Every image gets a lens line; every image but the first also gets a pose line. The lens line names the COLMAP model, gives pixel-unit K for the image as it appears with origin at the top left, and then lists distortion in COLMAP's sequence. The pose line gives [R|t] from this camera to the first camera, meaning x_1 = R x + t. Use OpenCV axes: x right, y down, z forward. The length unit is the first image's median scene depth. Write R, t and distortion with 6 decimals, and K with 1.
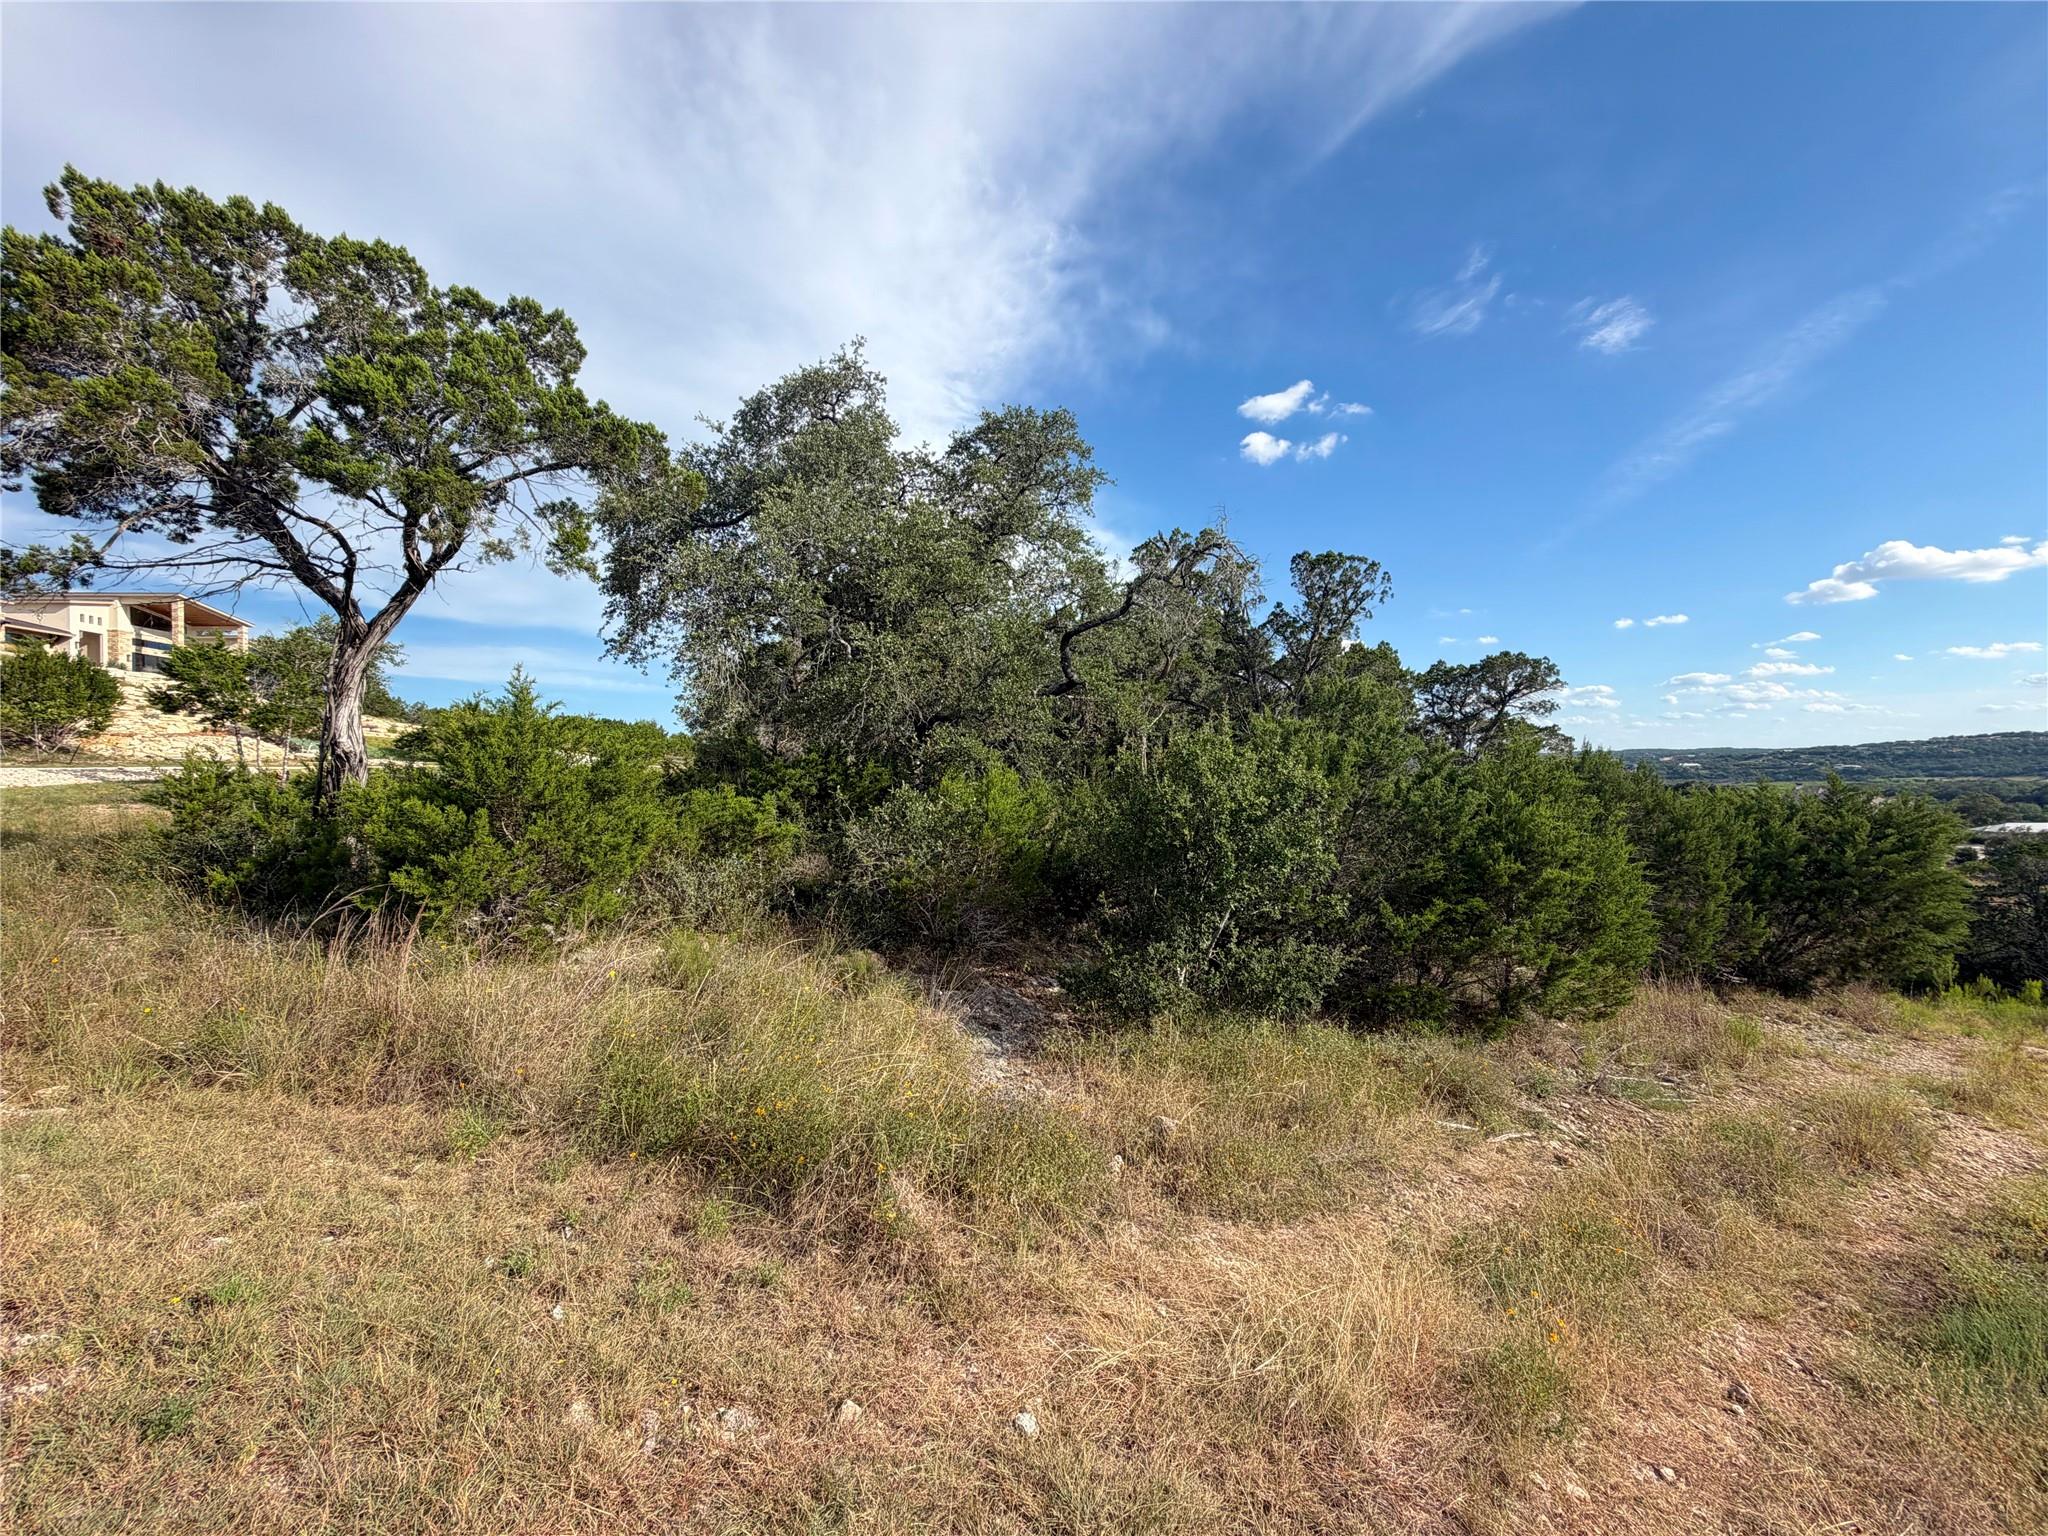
lens RADIAL K [[807.0, 0, 1020.8], [0, 807.0, 766.7], [0, 0, 1]] dist [-0.001364, 0.000366]
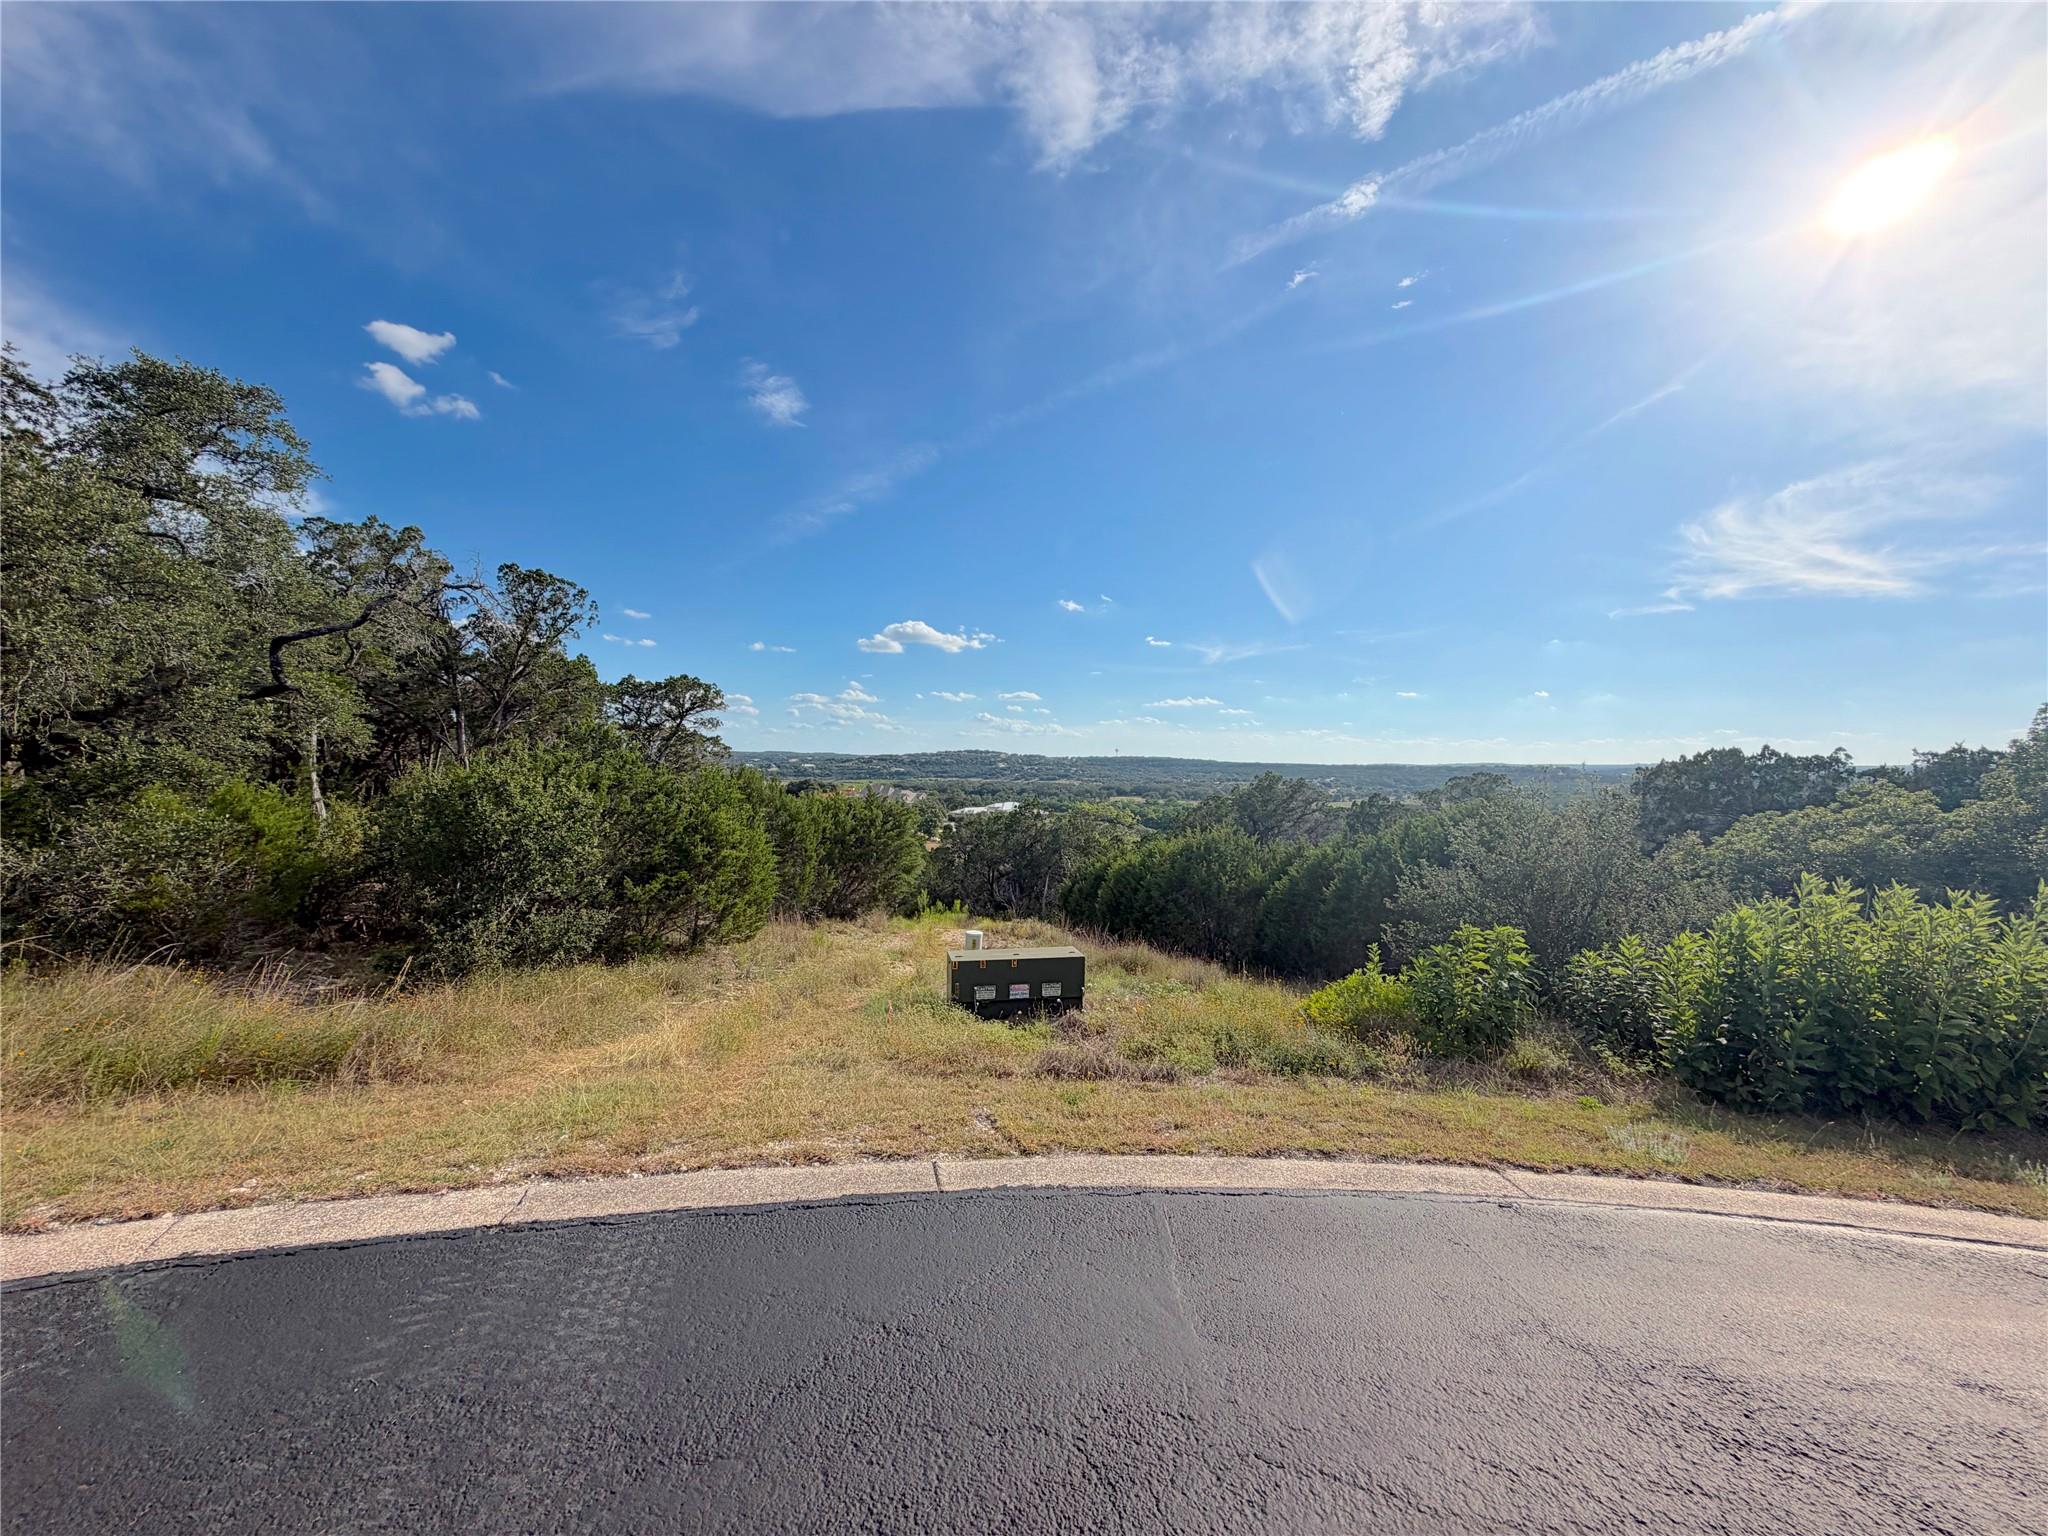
lens RADIAL K [[807.0, 0, 1020.8], [0, 807.0, 766.7], [0, 0, 1]] dist [-0.001364, 0.000366]
pose [[0.581668, 0.023817, 0.813077, -0.188153], [-0.029473, 0.999532, -0.008194, -0.026654], [-0.812892, -0.019198, 0.582098, -0.250258]]
